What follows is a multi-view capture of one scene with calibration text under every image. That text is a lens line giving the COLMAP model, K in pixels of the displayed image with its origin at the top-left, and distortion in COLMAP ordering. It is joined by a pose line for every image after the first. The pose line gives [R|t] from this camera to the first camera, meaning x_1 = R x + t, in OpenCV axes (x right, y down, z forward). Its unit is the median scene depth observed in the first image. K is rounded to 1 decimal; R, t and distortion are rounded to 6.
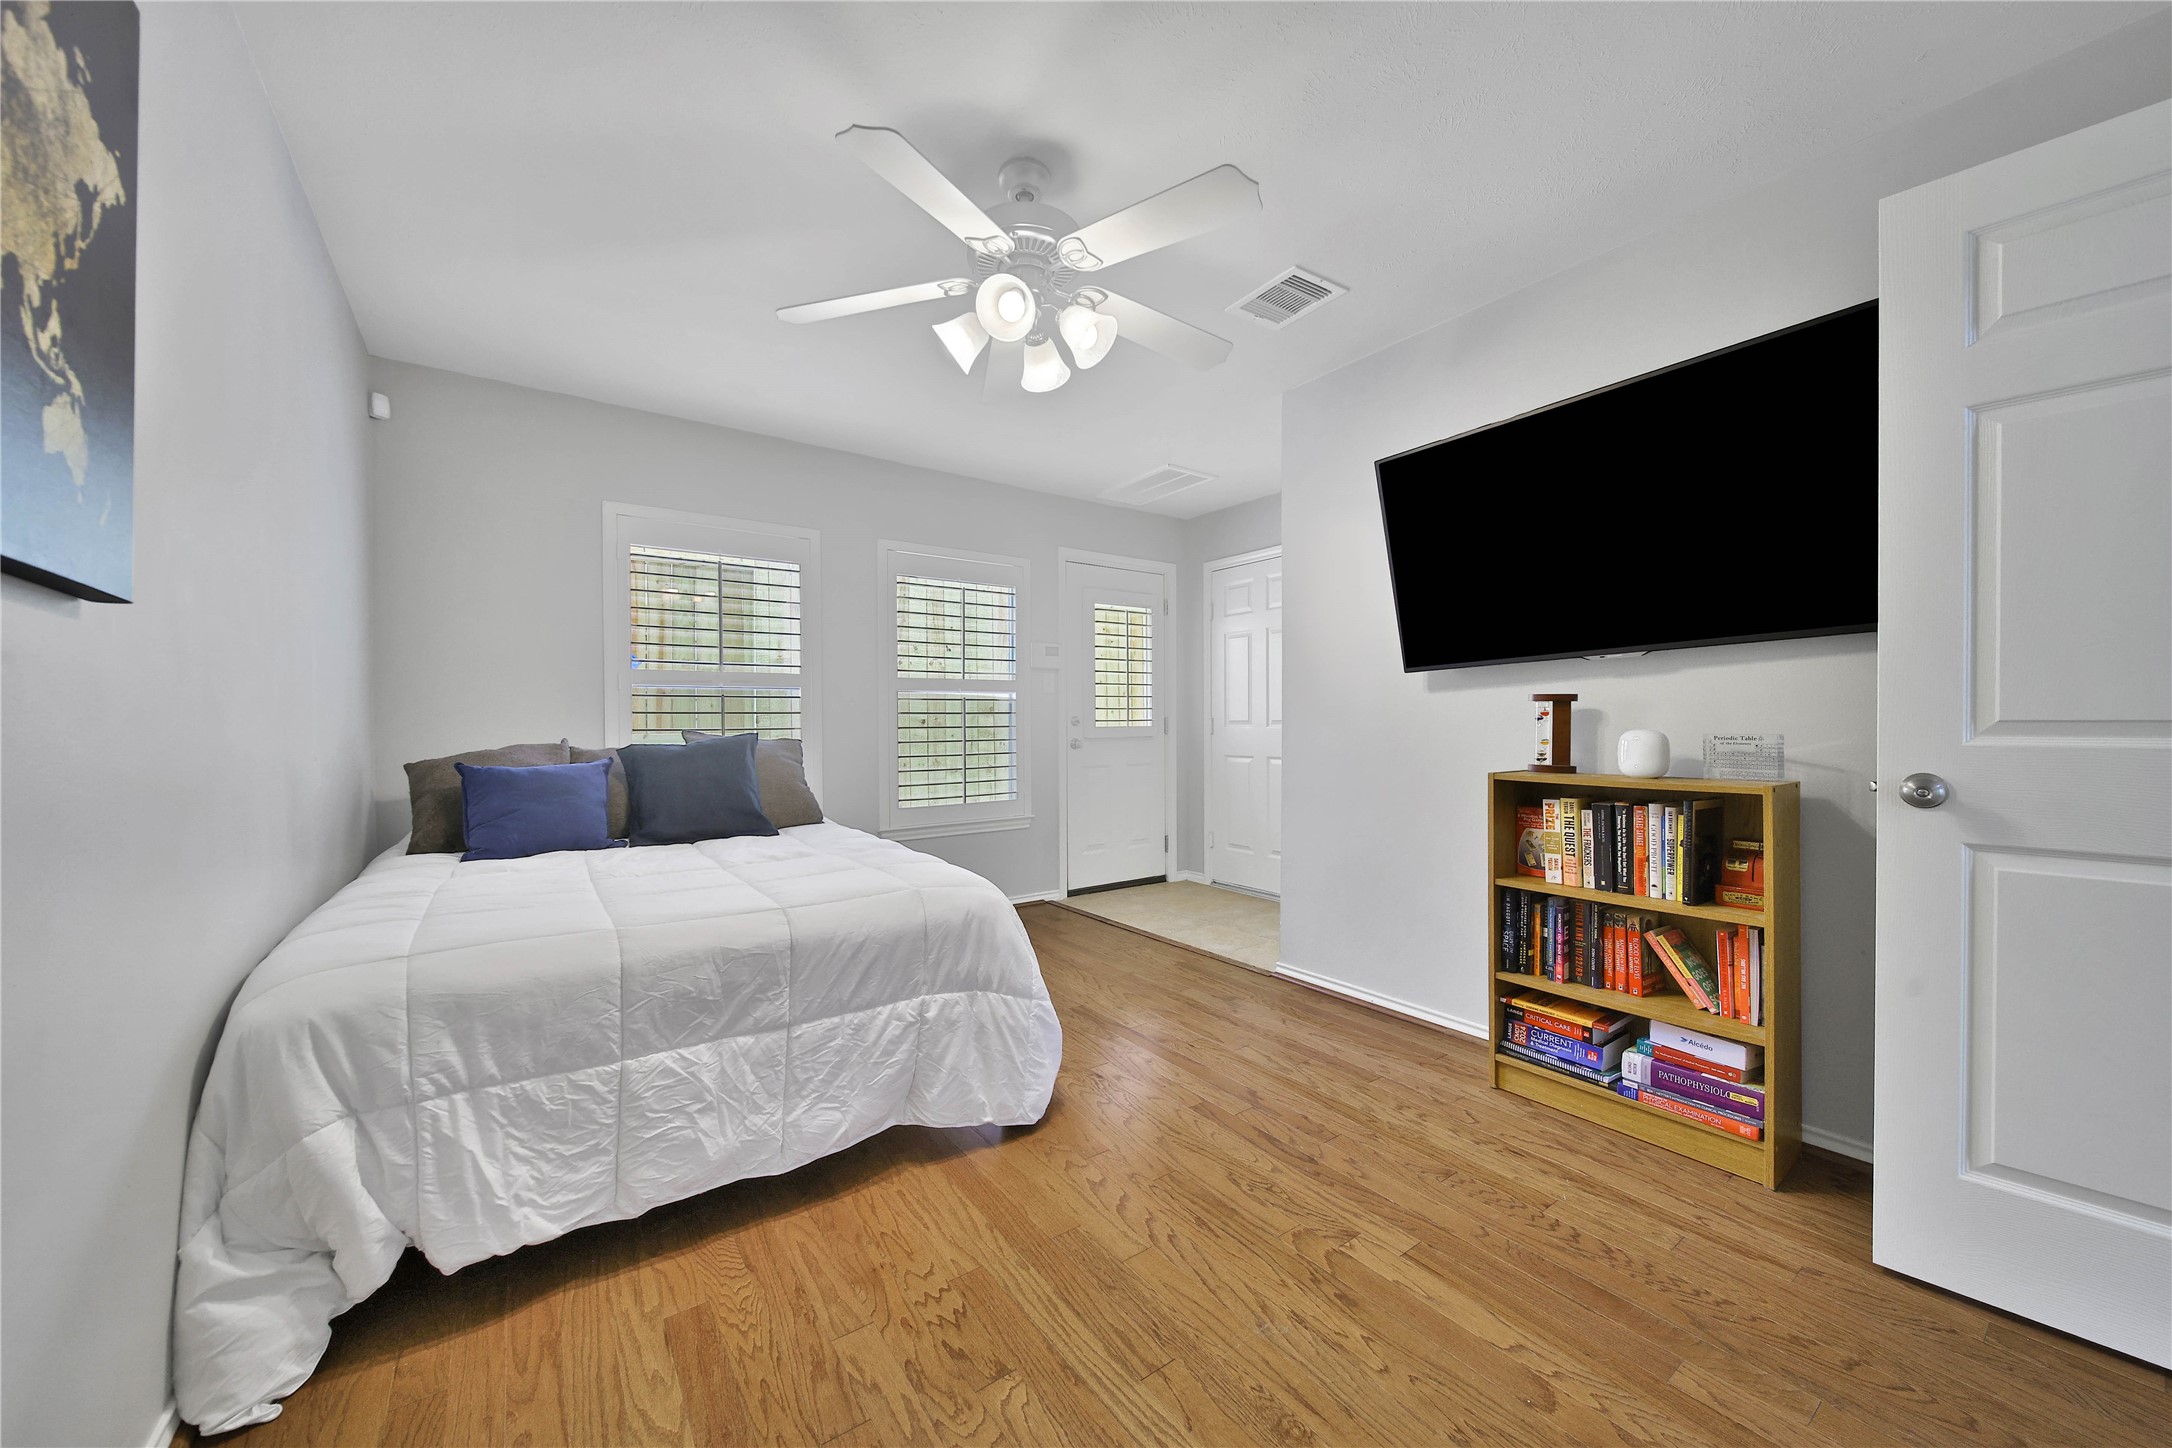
lens RADIAL K [[781.4, 0, 1078.1], [0, 781.4, 731.7], [0, 0, 1]] dist [0.002953, -0.003584]
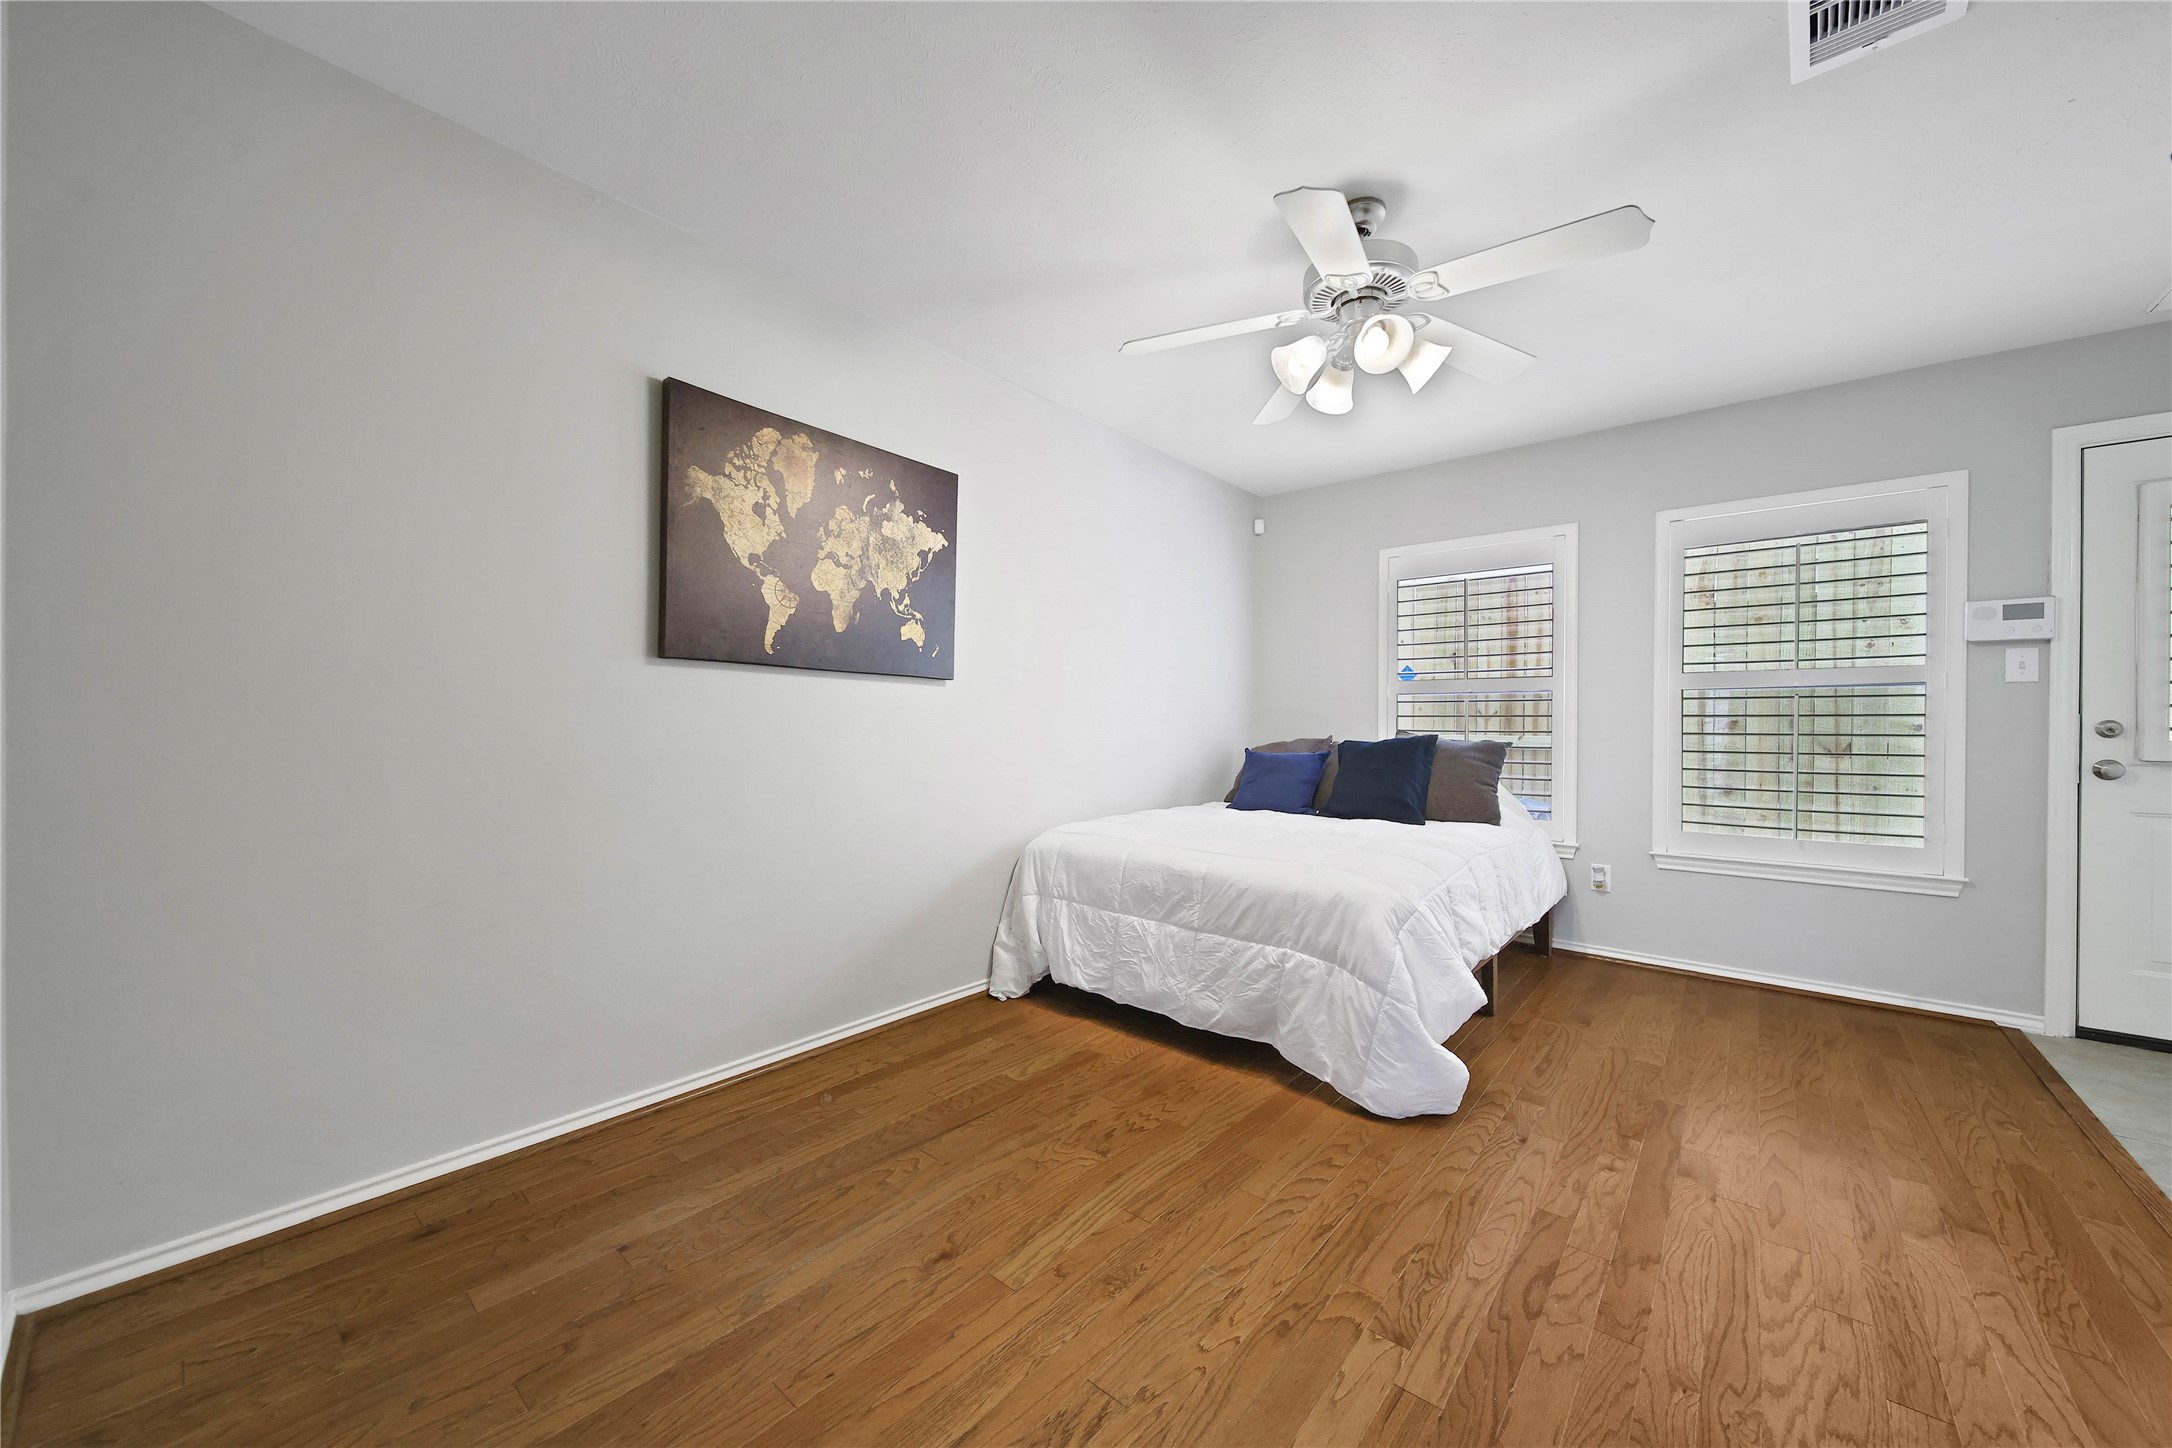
lens RADIAL K [[781.4, 0, 1078.1], [0, 781.4, 731.7], [0, 0, 1]] dist [0.002953, -0.003584]
pose [[0.243860, 0.017408, -0.969654, 1.011989], [-0.020709, 0.999704, 0.012739, -0.010008], [0.969589, 0.016974, 0.244149, 0.430689]]
